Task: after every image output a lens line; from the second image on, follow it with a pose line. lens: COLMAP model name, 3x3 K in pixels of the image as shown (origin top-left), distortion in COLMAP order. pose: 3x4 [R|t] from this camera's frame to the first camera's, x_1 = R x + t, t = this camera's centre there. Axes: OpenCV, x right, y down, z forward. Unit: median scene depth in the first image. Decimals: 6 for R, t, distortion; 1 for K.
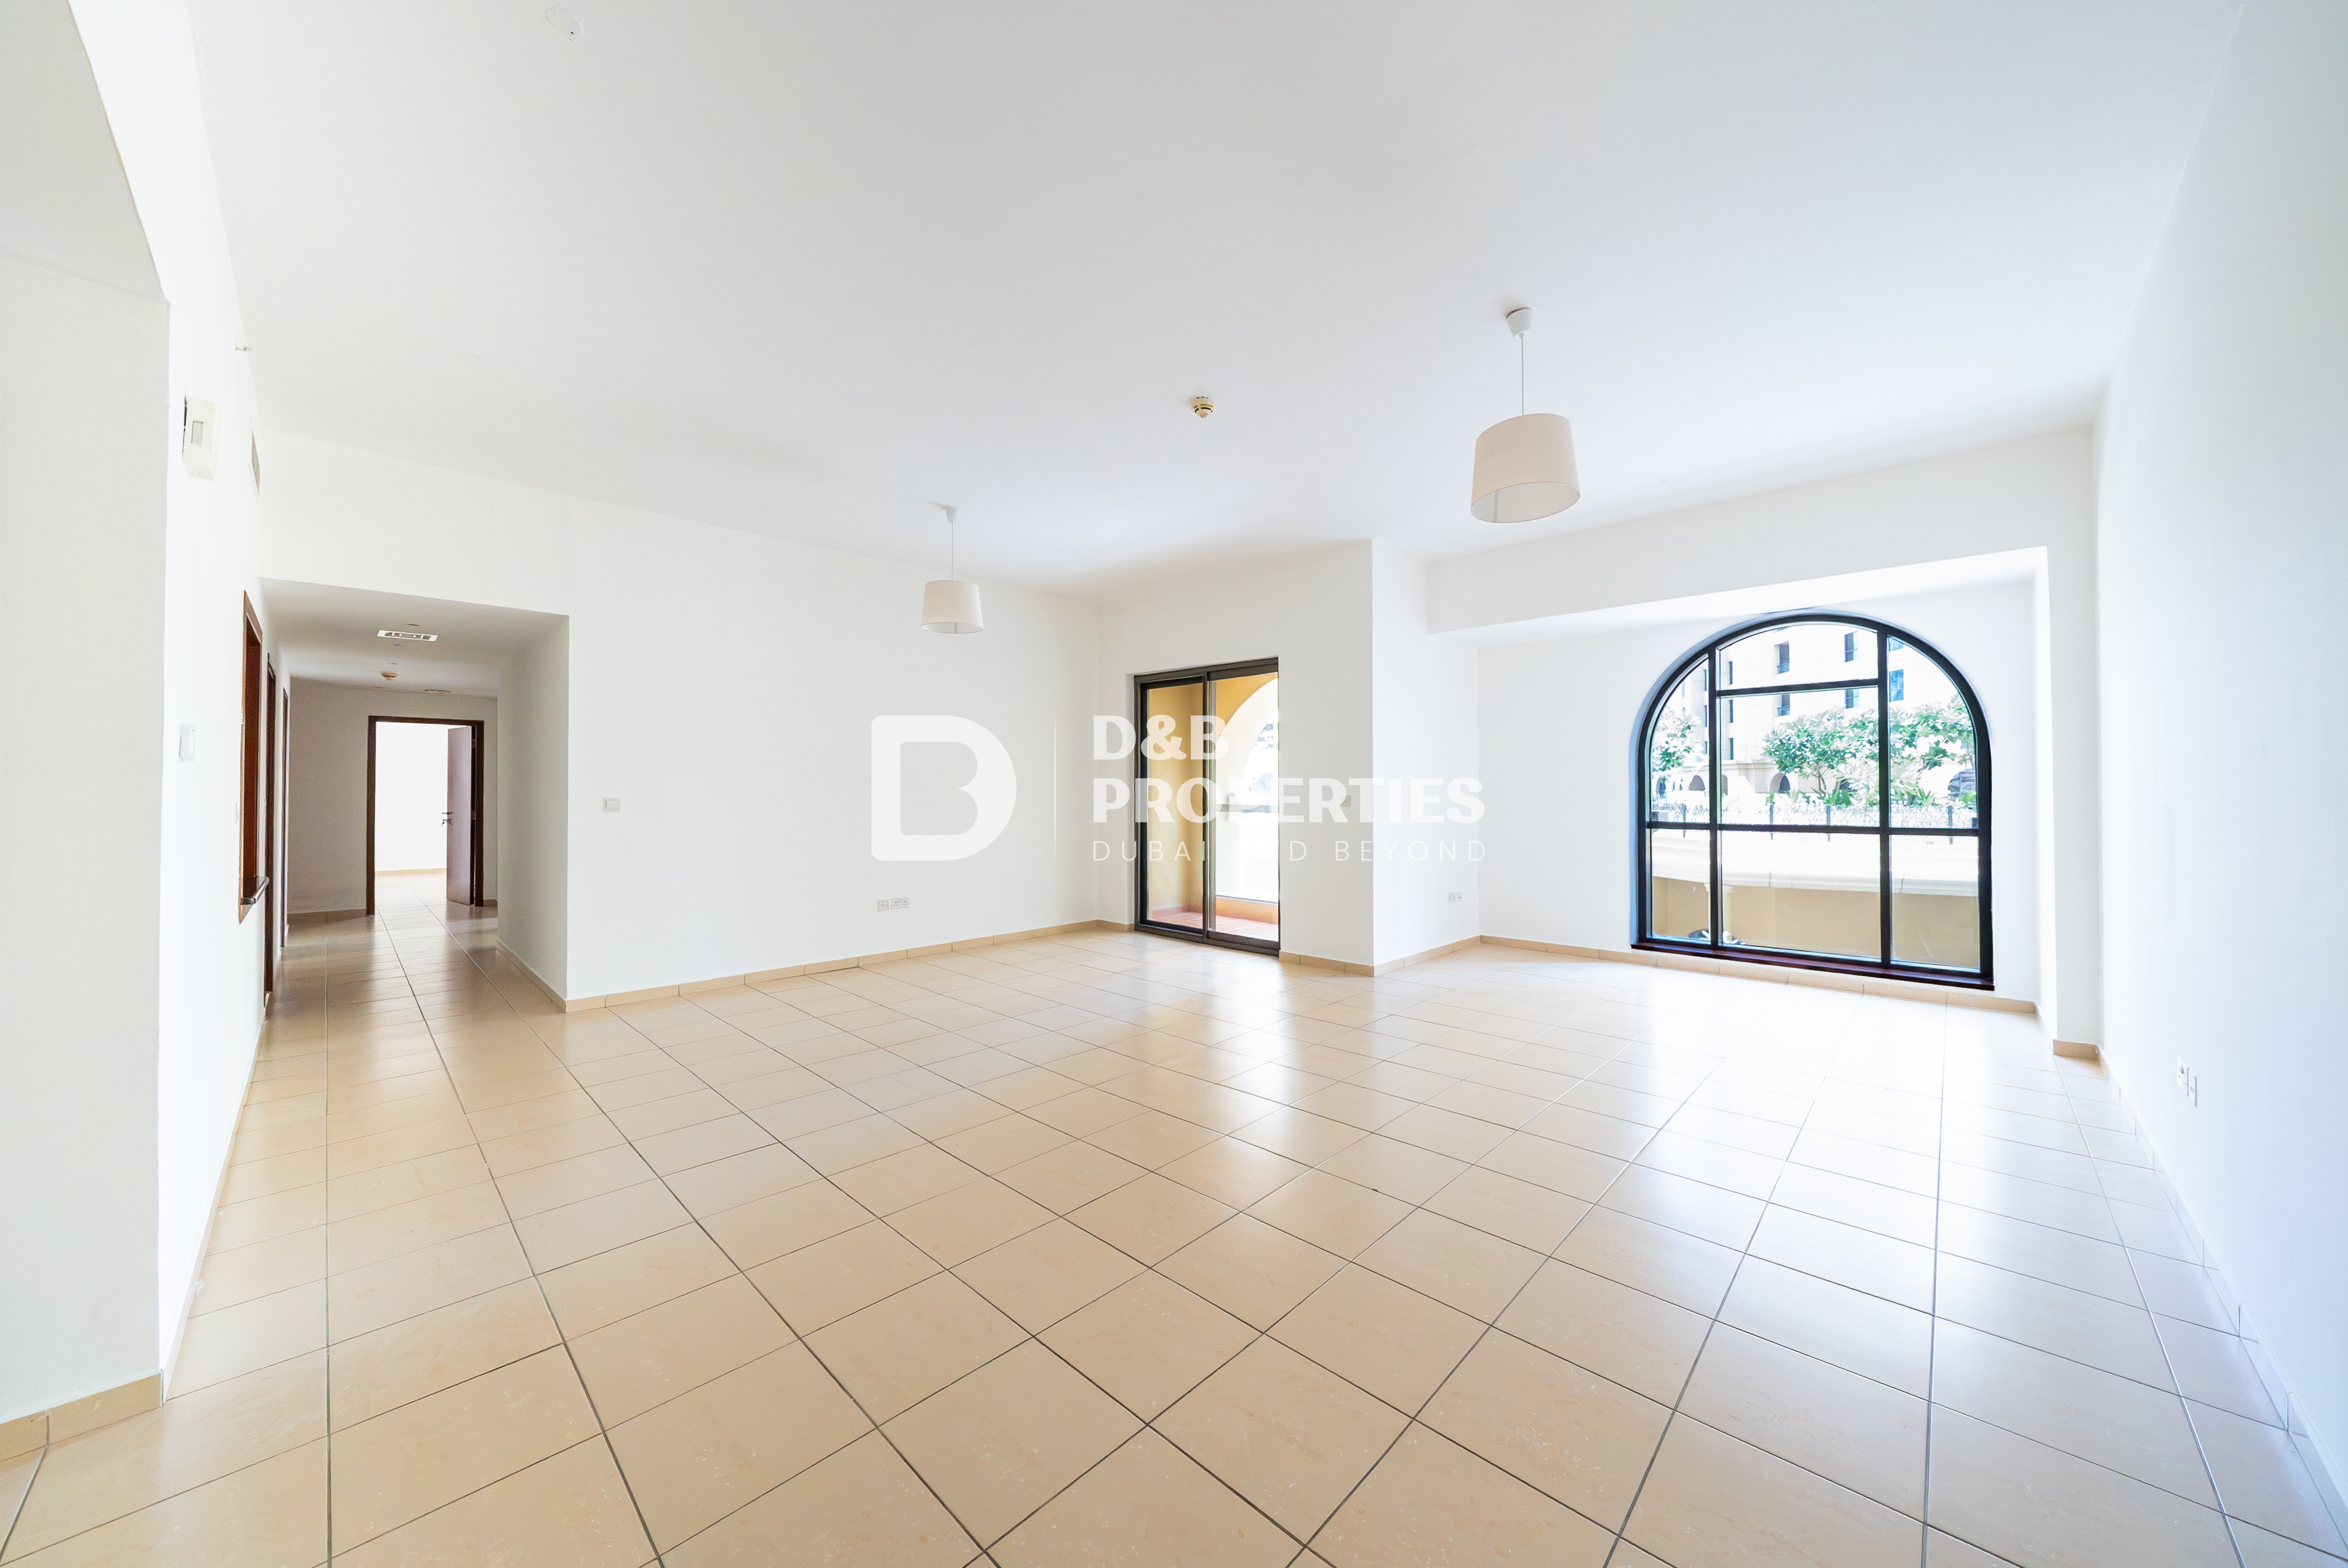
lens RADIAL K [[812.4, 0, 1182.3], [0, 812.4, 780.2], [0, 0, 1]] dist [-0.007148, -0.000007]
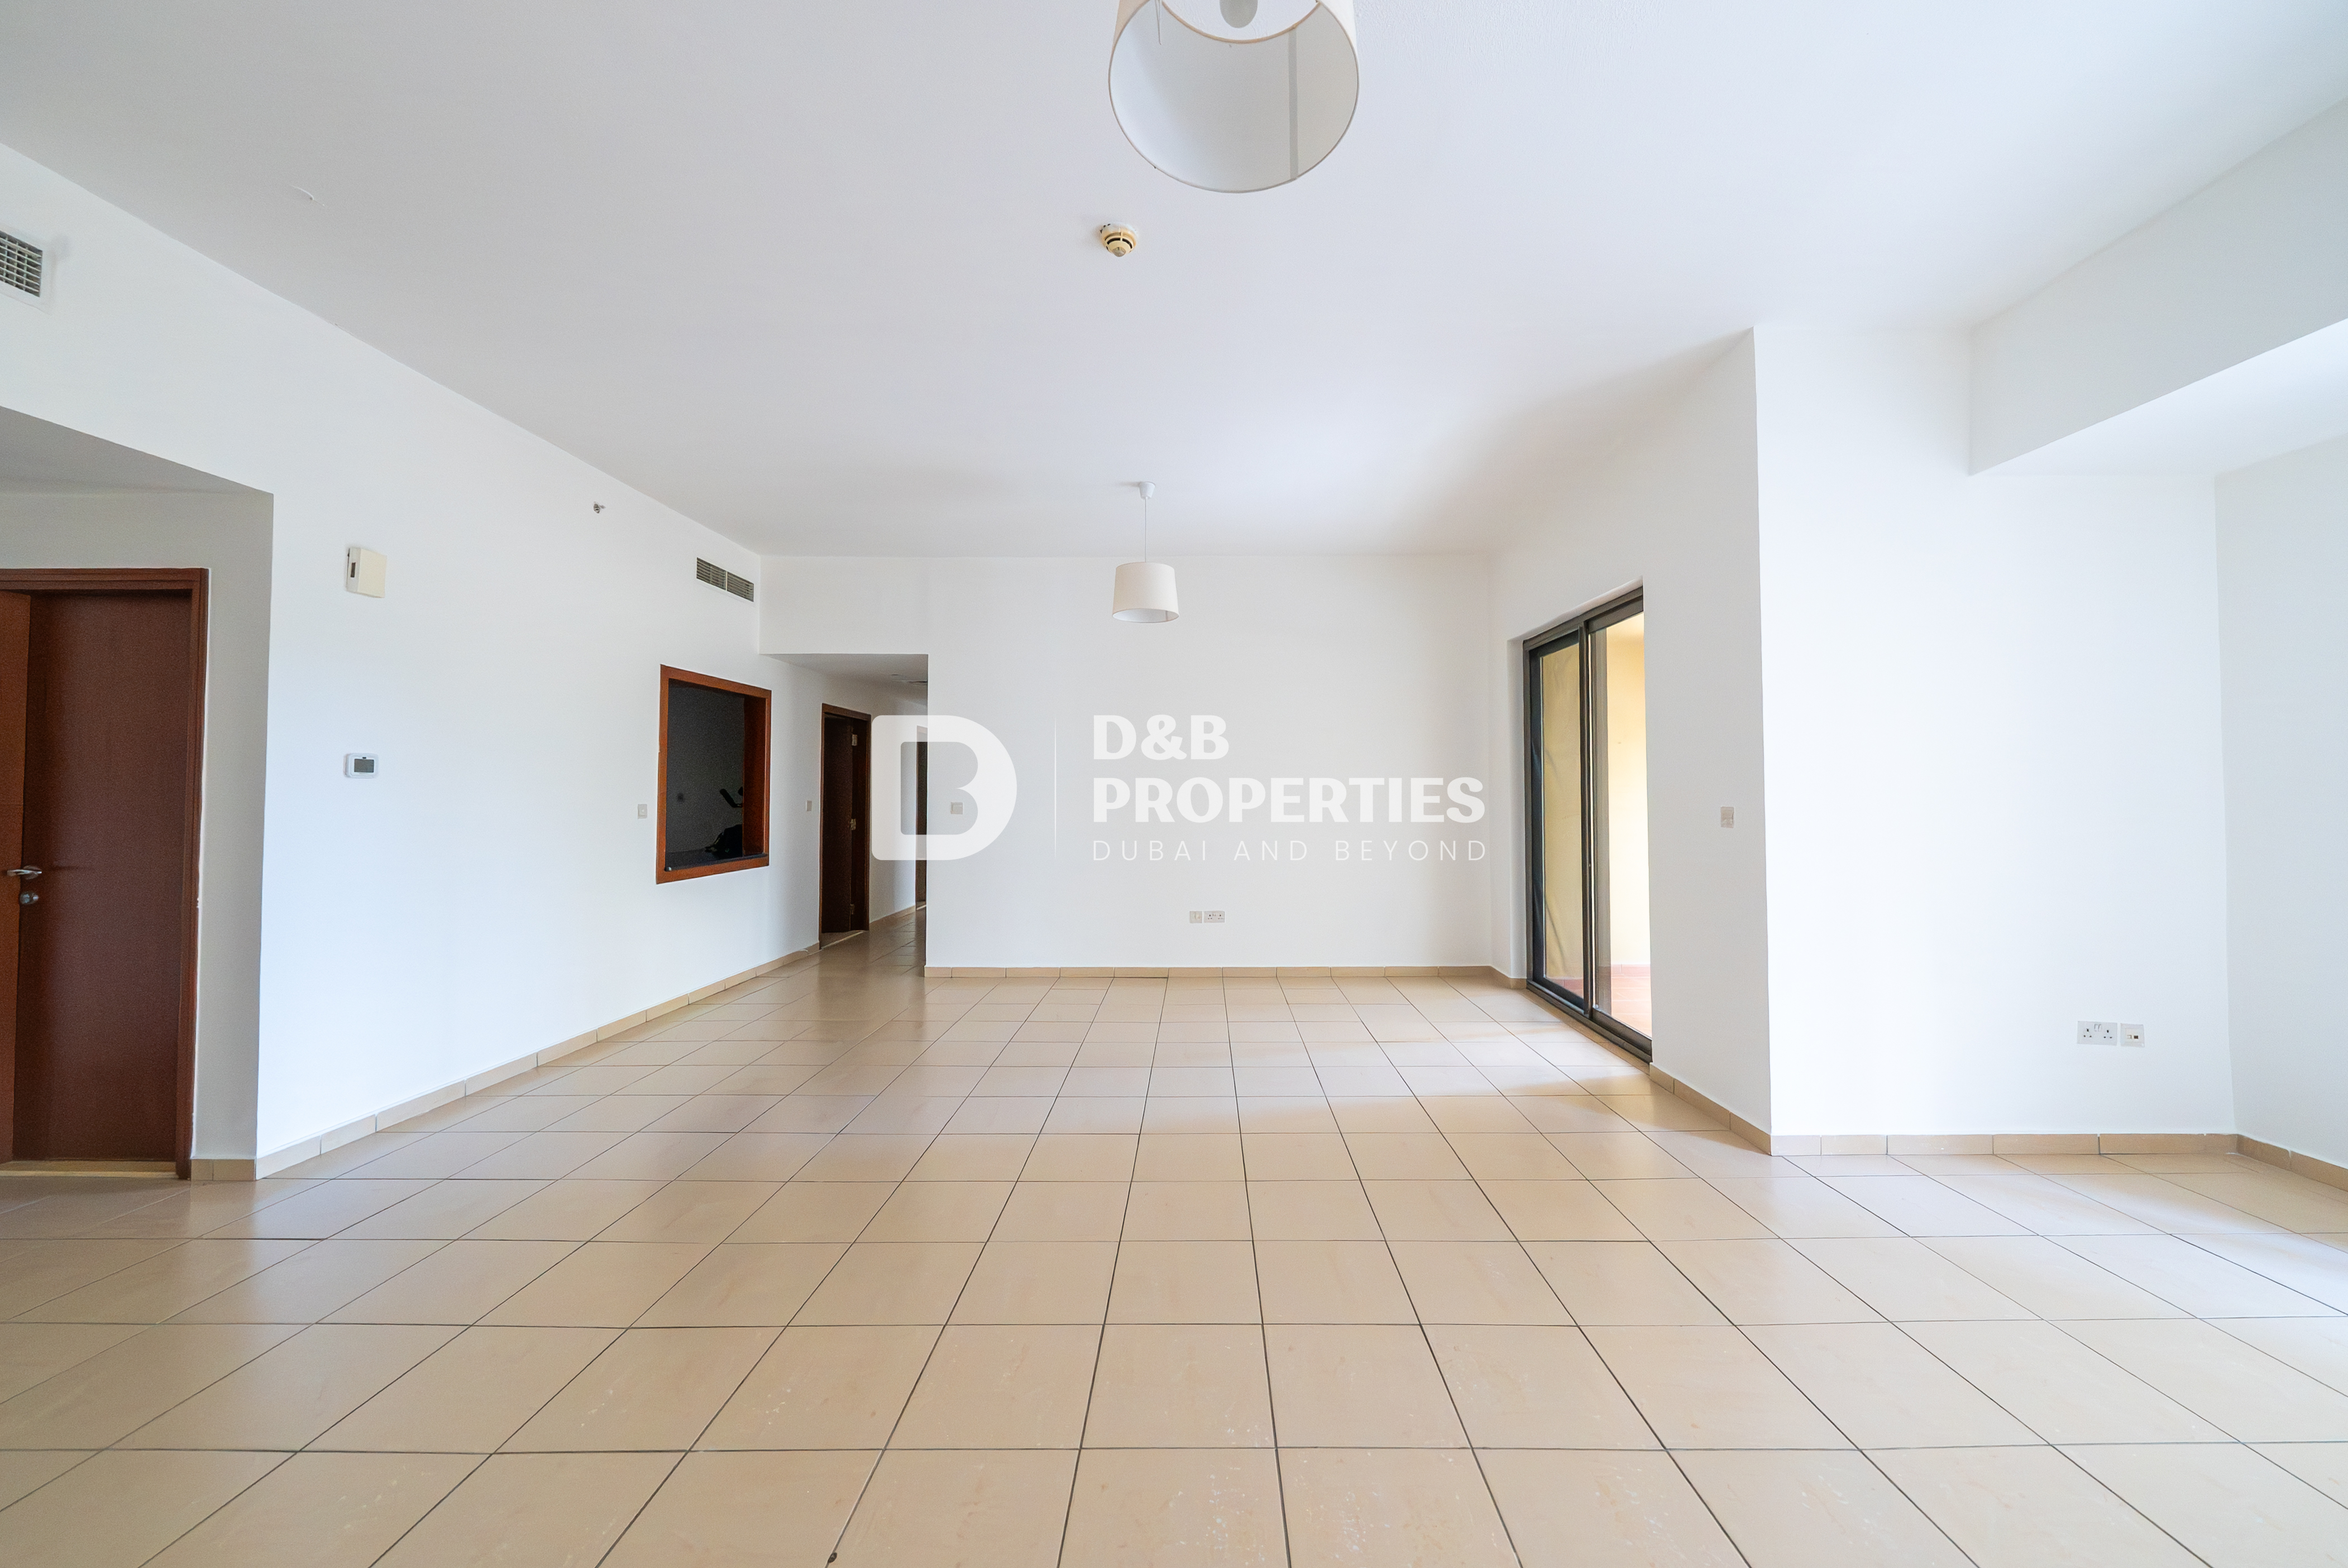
lens RADIAL K [[823.6, 0, 1174.0], [0, 823.6, 784.0], [0, 0, 1]] dist [-0.006799, -0.000031]
pose [[0.689912, -0.008302, -0.723845, 0.298954], [0.008520, 0.999958, -0.003348, 0.000755], [0.723843, -0.003858, 0.689954, 0.298508]]
